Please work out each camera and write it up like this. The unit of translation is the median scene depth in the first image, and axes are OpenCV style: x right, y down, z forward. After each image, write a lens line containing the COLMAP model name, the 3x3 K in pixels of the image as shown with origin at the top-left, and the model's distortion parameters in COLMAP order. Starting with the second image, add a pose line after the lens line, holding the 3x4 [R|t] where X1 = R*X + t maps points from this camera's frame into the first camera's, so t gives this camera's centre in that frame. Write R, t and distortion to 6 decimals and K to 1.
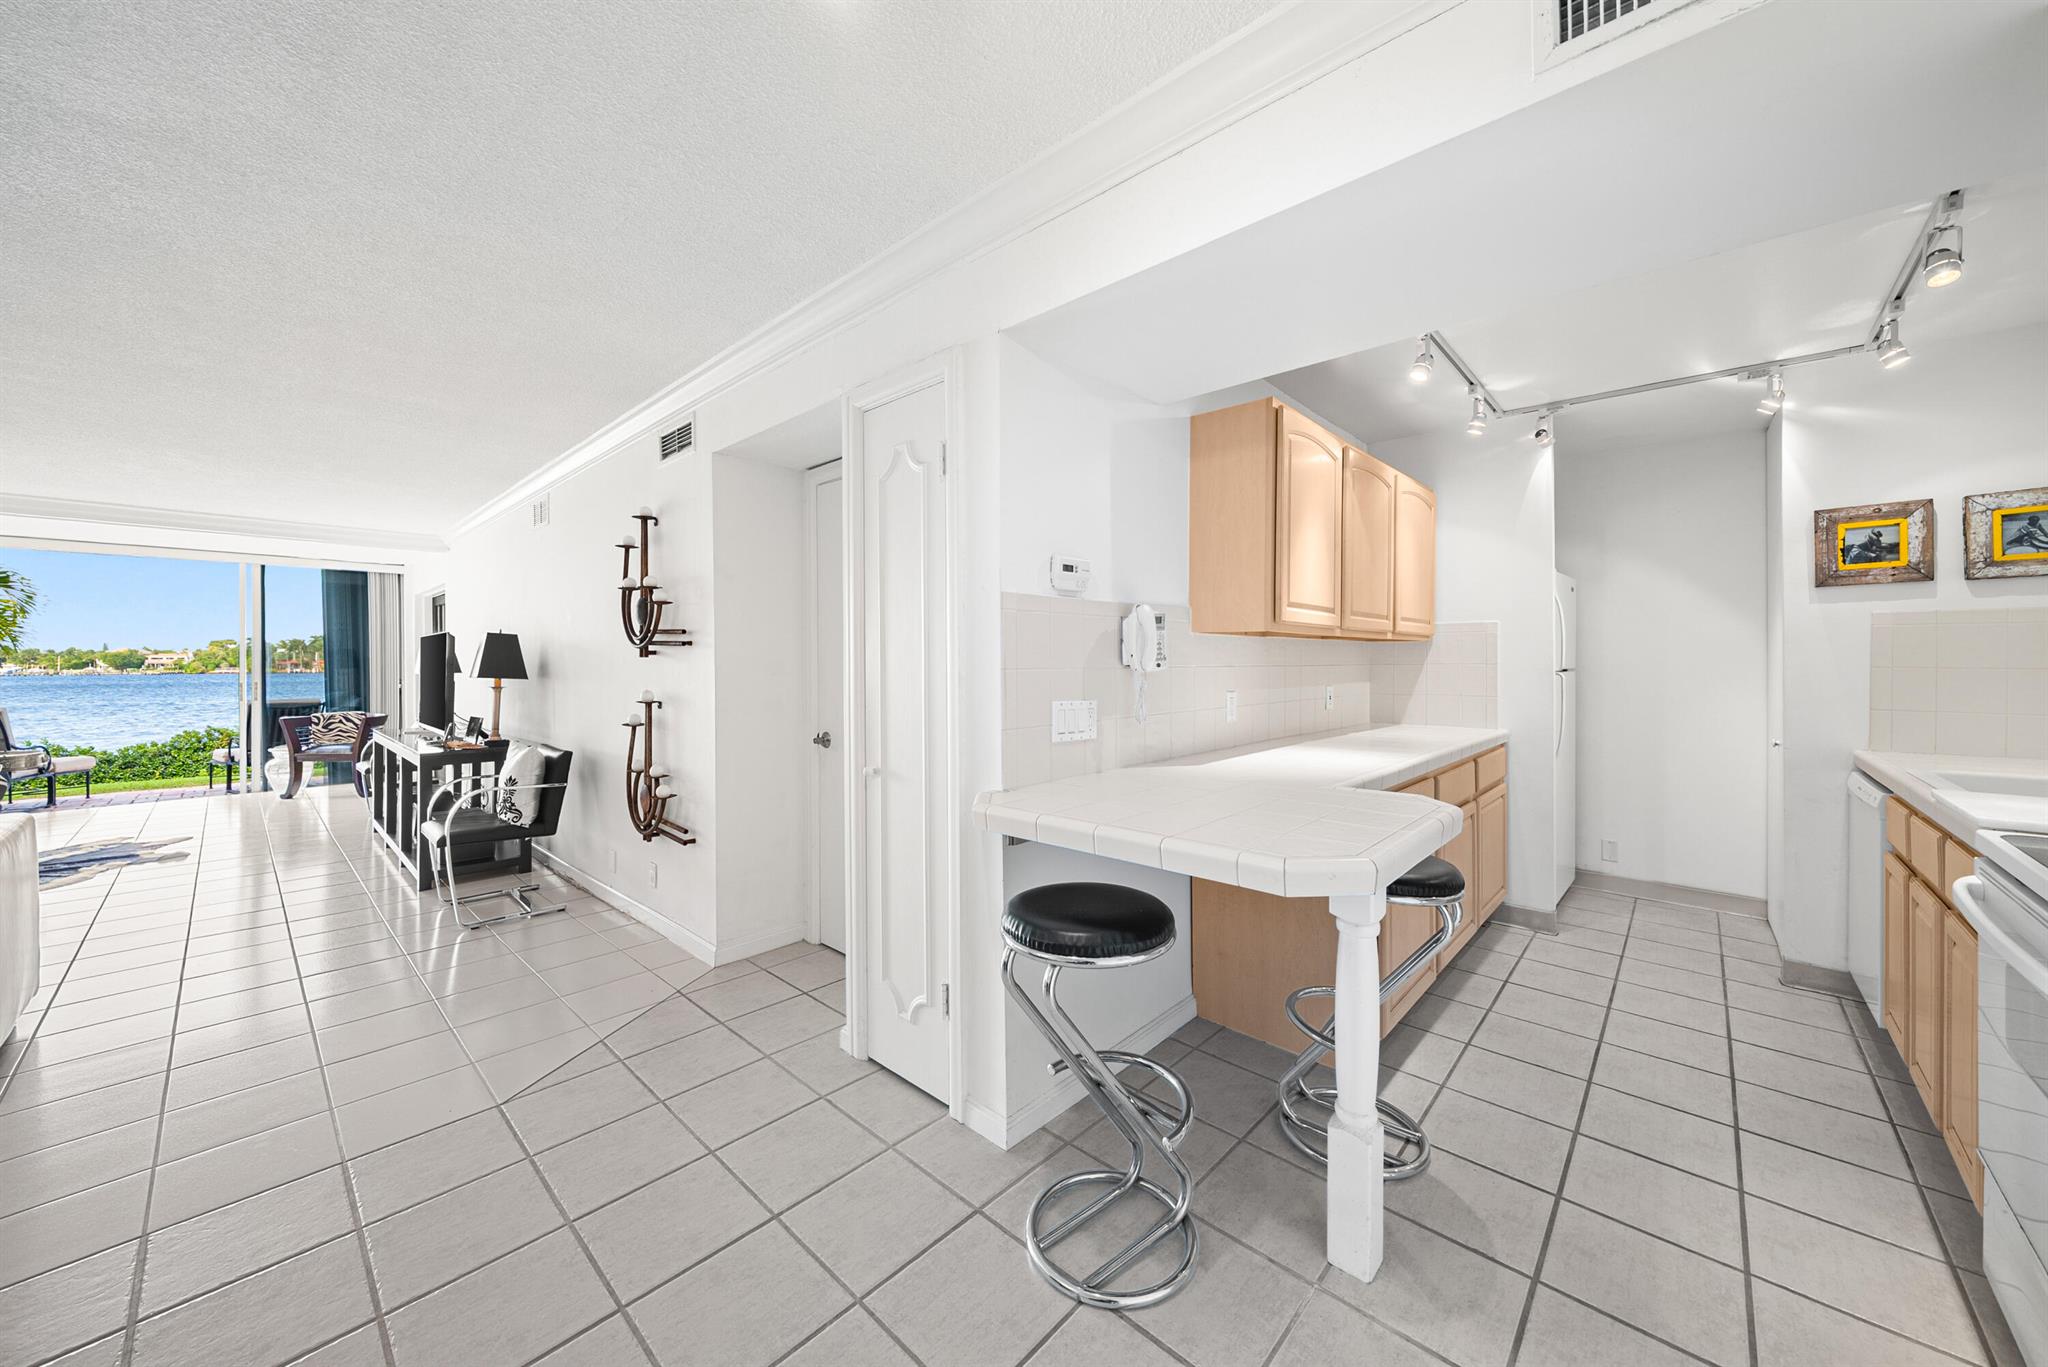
lens RADIAL K [[737.0, 0, 1028.1], [0, 737.0, 662.5], [0, 0, 1]] dist [-0.004890, -0.000083]
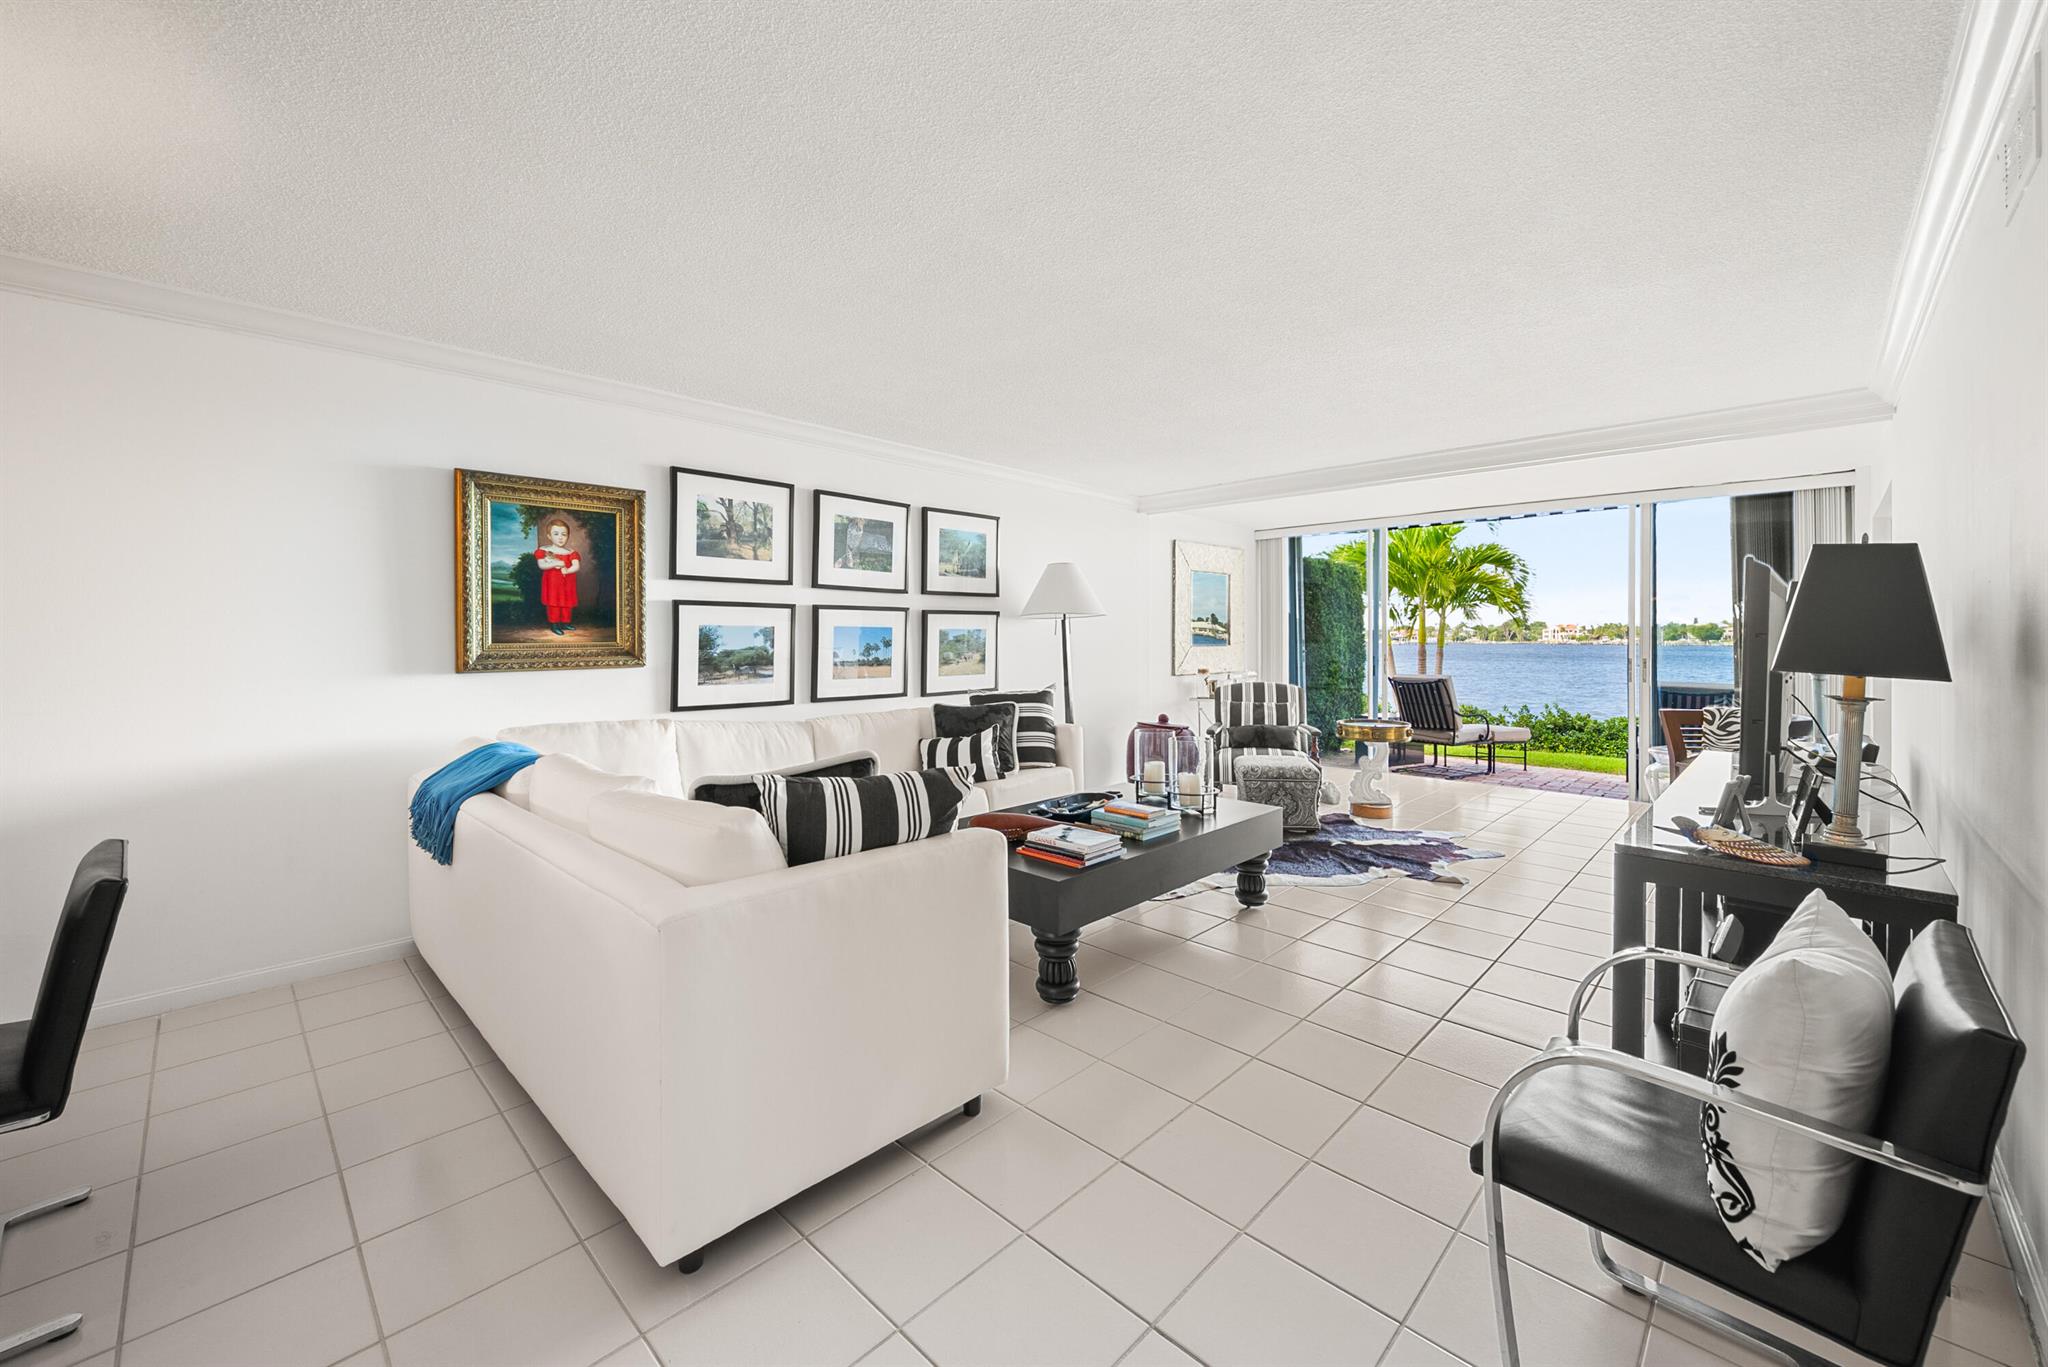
lens RADIAL K [[799.1, 0, 1033.3], [0, 799.1, 641.5], [0, 0, 1]] dist [-0.002989, -0.000178]
pose [[-0.024024, 0.009038, -0.999671, -0.516287], [-0.000791, 0.999959, 0.009060, 0.004416], [0.999711, 0.001009, -0.024016, 0.965079]]
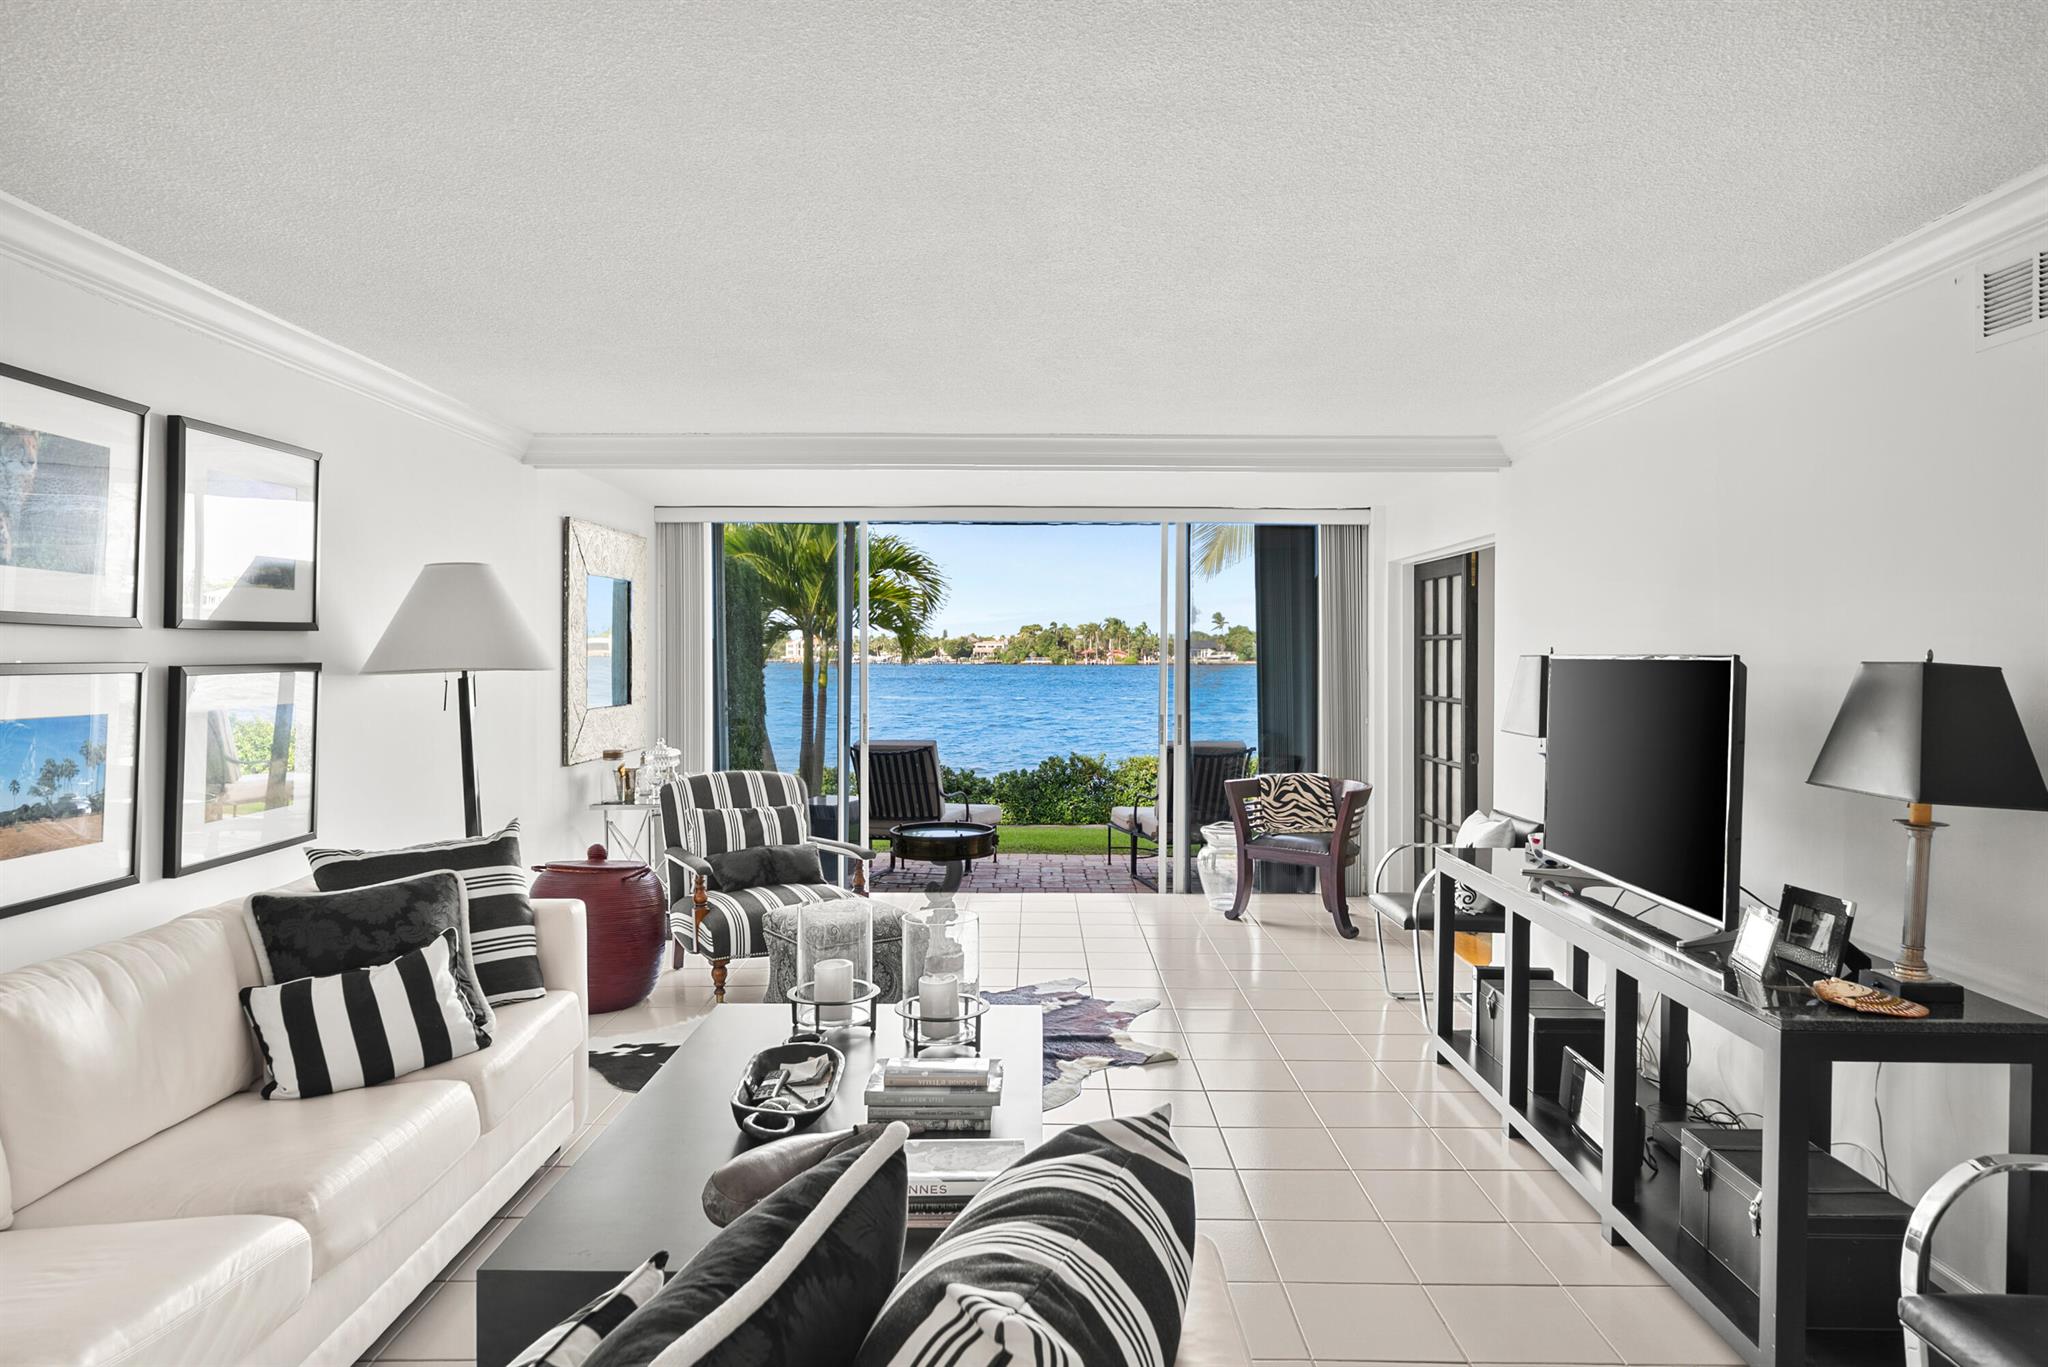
lens RADIAL K [[1261.2, 0, 1033.5], [0, 1261.2, 660.0], [0, 0, 1]] dist [0.007468, 0.002880]
pose [[0.674763, 0.009535, -0.737973, -0.897043], [-0.006389, 0.999955, 0.007078, -0.067248], [0.738007, -0.000061, 0.674793, 0.484682]]
